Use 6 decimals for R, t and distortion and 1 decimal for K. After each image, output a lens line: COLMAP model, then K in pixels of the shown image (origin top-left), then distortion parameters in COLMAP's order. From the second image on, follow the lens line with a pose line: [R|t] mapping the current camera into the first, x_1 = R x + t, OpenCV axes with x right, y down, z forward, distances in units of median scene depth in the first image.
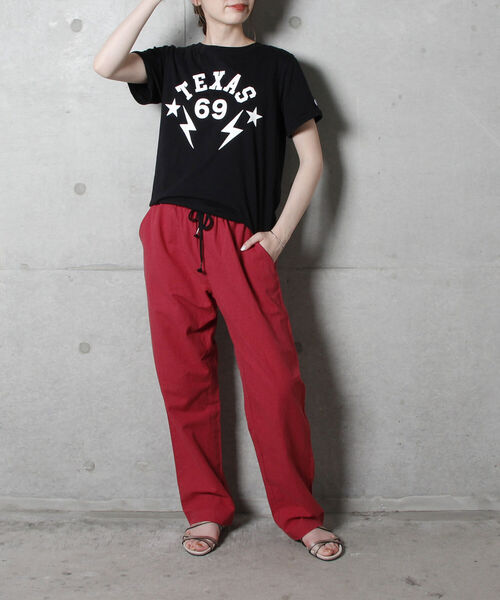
lens RADIAL K [[858.7, 0, 245.3], [0, 858.7, 316.7], [0, 0, 1]] dist [-0.144728, 0.000000]
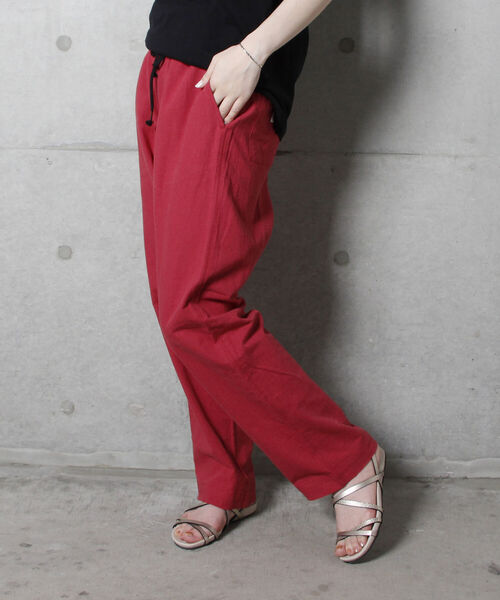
lens RADIAL K [[965.0, 0, 255.1], [0, 965.0, 268.0], [0, 0, 1]] dist [-0.147732, 0.000000]
pose [[0.999542, 0.027009, -0.013620, -0.005061], [-0.026973, 0.999632, 0.002824, 0.044001], [0.013691, -0.002455, 0.999903, 0.141466]]
